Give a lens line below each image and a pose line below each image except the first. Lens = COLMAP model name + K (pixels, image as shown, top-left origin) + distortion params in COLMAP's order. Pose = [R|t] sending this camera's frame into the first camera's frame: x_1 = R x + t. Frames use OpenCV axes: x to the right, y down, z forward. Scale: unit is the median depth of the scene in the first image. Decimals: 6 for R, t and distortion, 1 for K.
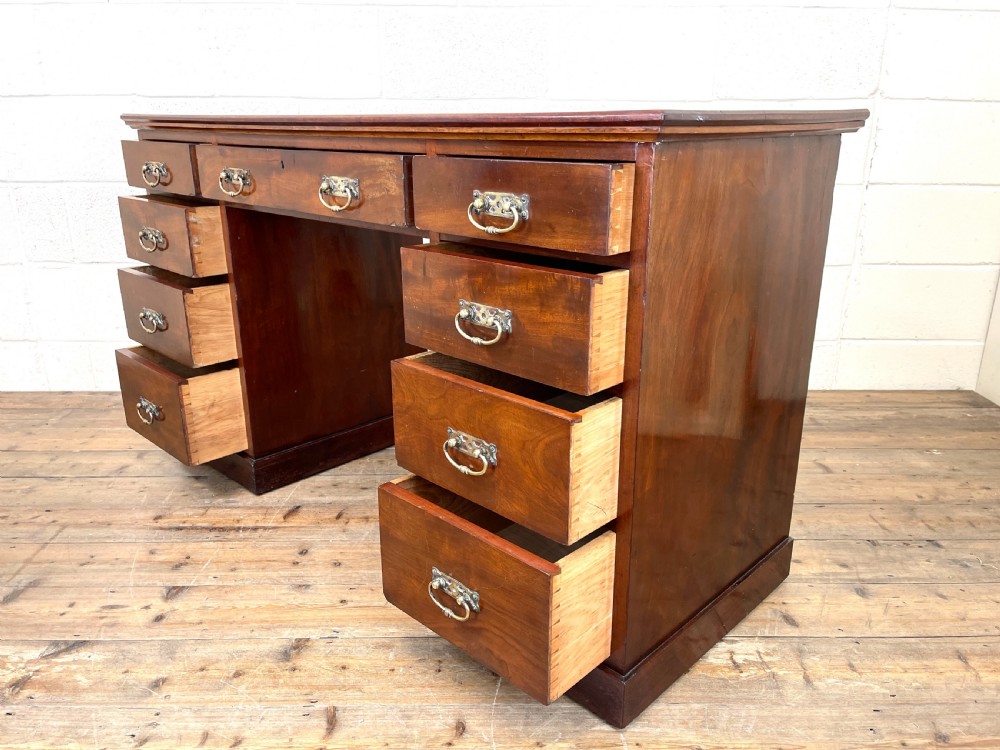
lens RADIAL K [[752.0, 0, 497.8], [0, 752.0, 378.2], [0, 0, 1]] dist [0.076039, -0.100443]
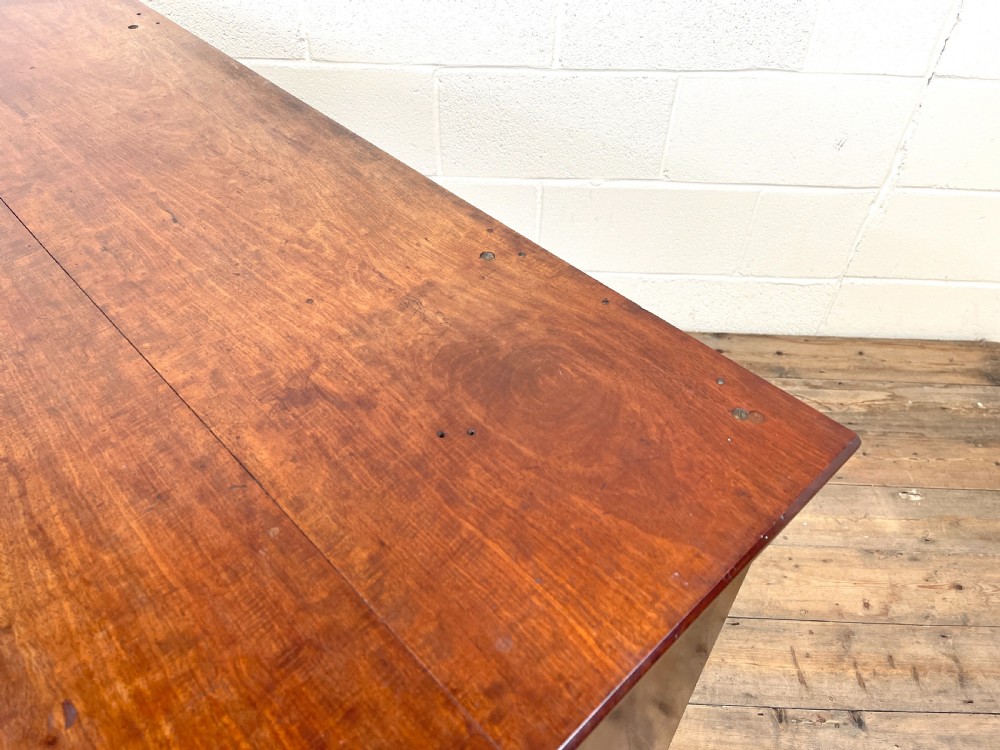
lens RADIAL K [[752.0, 0, 498.8], [0, 752.0, 377.1], [0, 0, 1]] dist [0.076039, -0.100443]
pose [[0.999326, 0.033678, -0.014601, 0.192089], [-0.023657, 0.895039, 0.445360, -0.425433], [0.028067, -0.444715, 0.895232, 0.420549]]
